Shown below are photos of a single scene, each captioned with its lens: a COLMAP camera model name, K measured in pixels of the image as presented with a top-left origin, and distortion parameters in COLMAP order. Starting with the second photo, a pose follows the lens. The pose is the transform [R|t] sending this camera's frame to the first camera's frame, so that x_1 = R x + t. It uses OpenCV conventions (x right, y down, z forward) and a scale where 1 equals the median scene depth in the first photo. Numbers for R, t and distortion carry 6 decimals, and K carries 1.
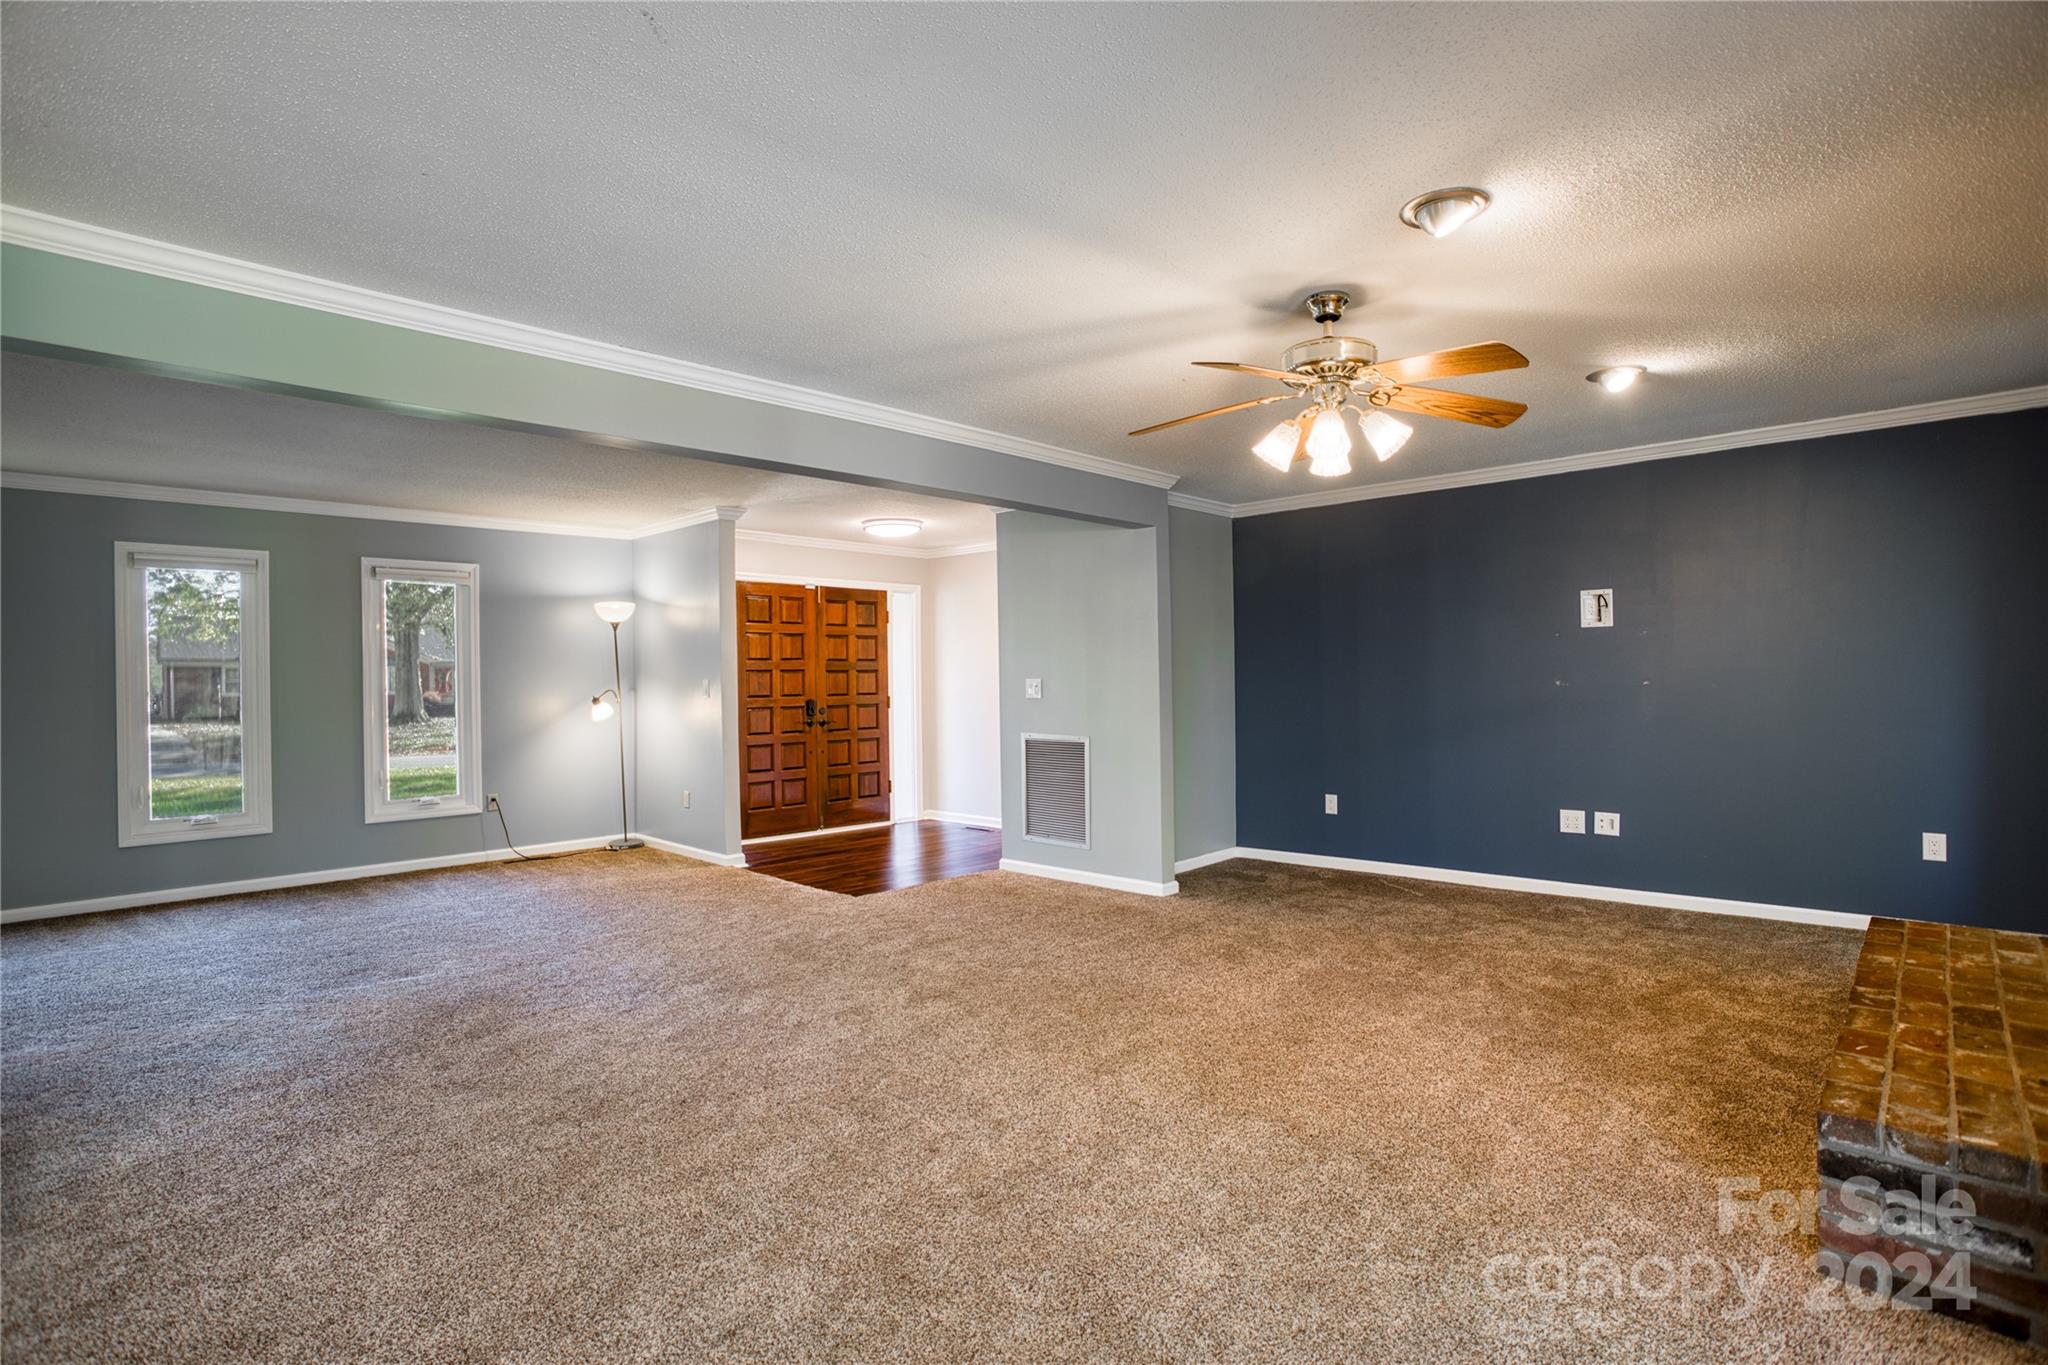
lens RADIAL K [[998.0, 0, 1019.7], [0, 998.0, 672.1], [0, 0, 1]] dist [-0.096651, 0.041091]
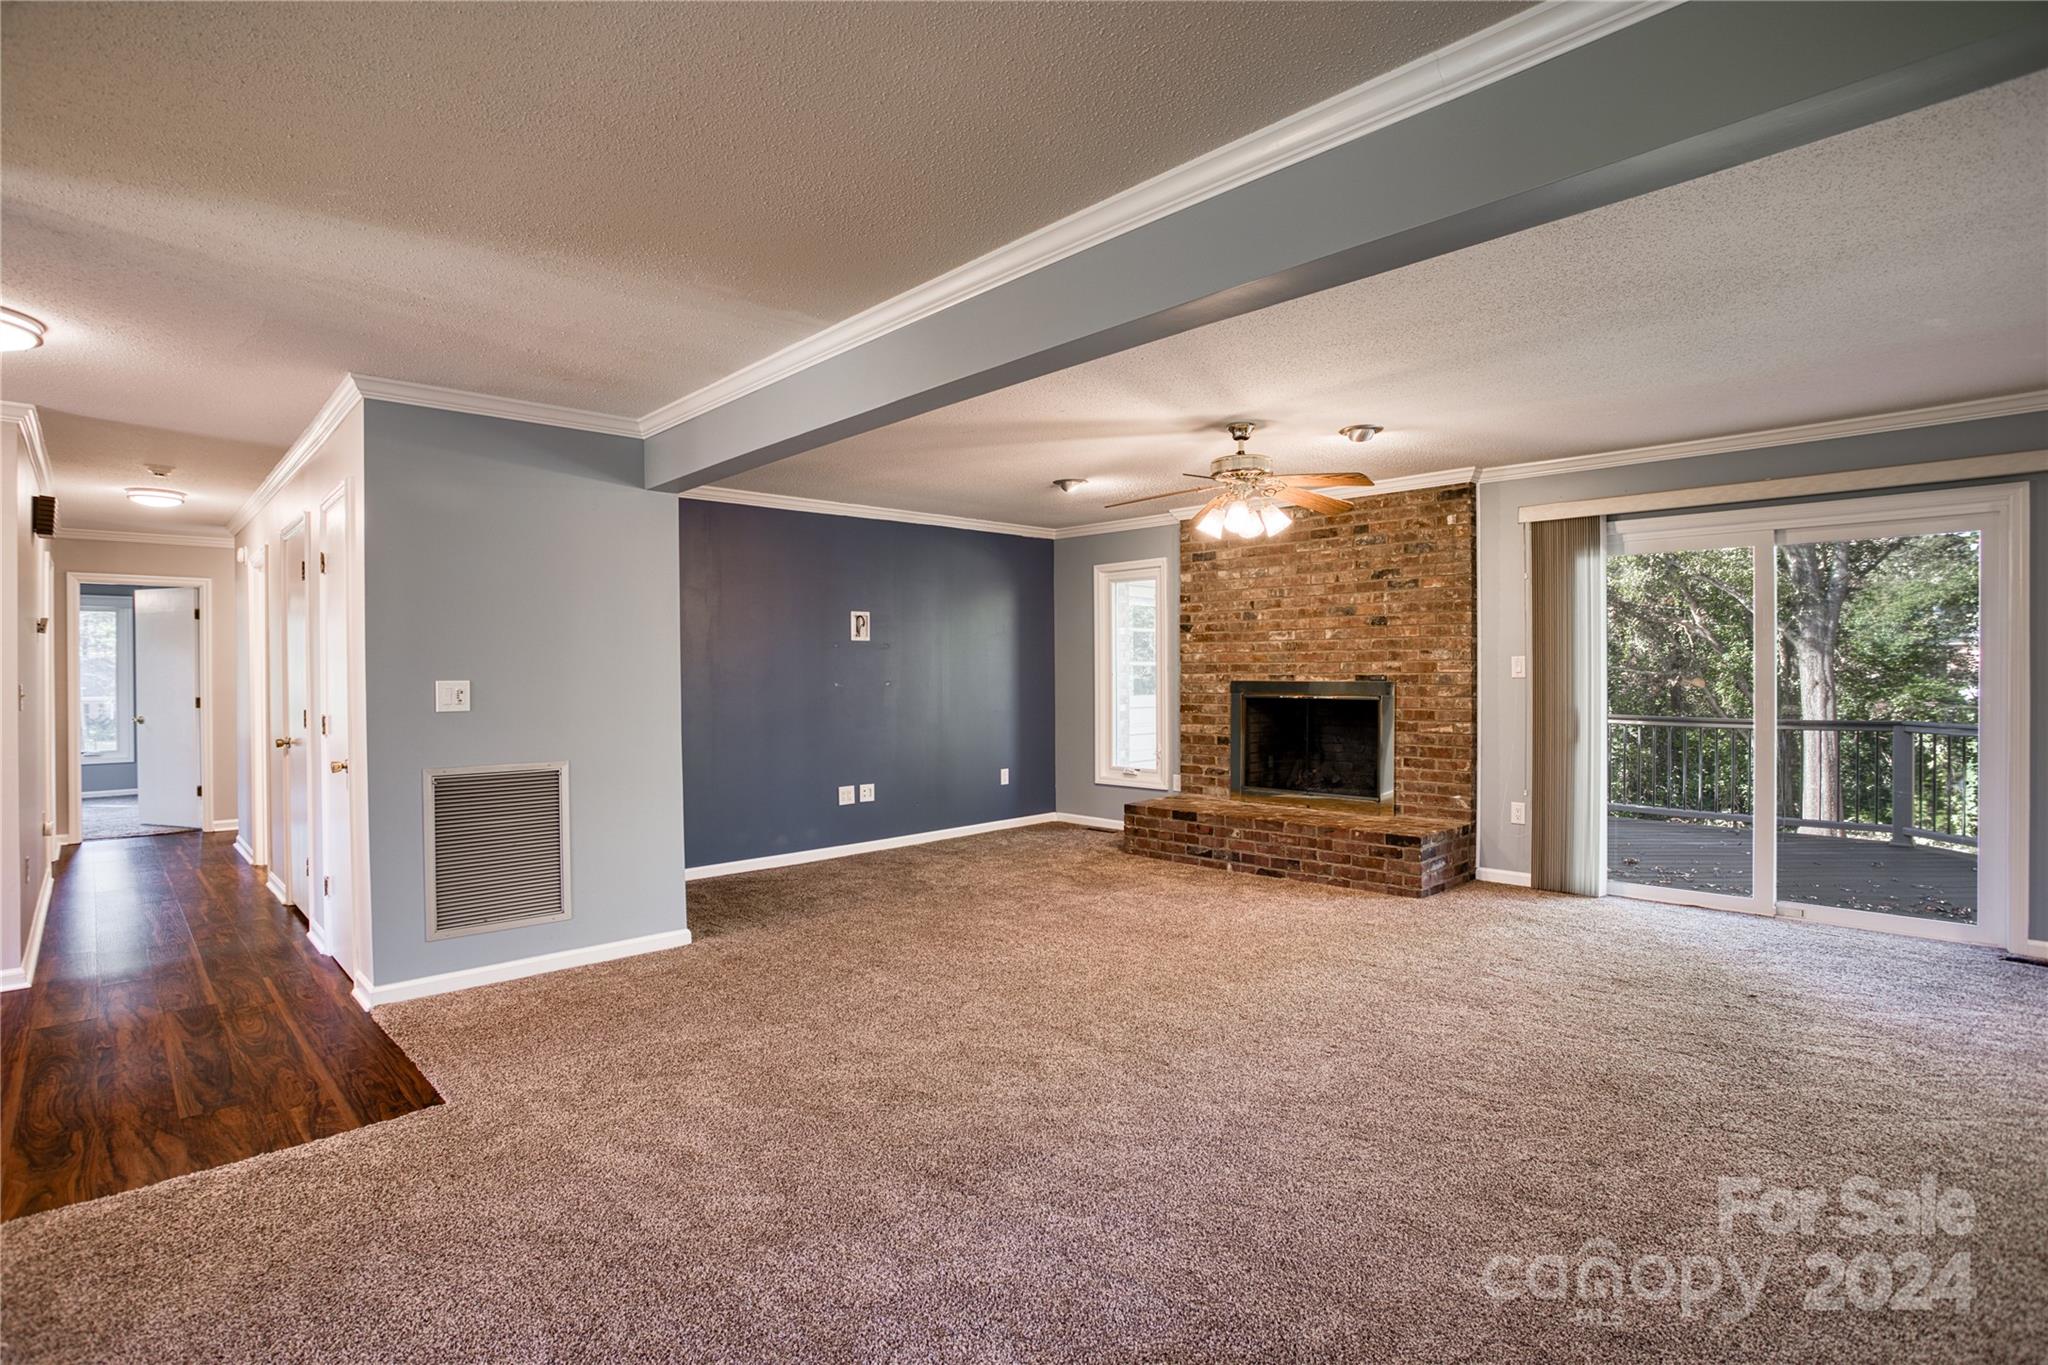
lens RADIAL K [[998.0, 0, 1019.7], [0, 998.0, 672.1], [0, 0, 1]] dist [-0.096651, 0.041091]
pose [[0.005261, 0.011401, 0.999921, -0.717158], [-0.003071, 0.999930, -0.011385, 0.008803], [-0.999981, -0.003011, 0.005296, 0.771739]]
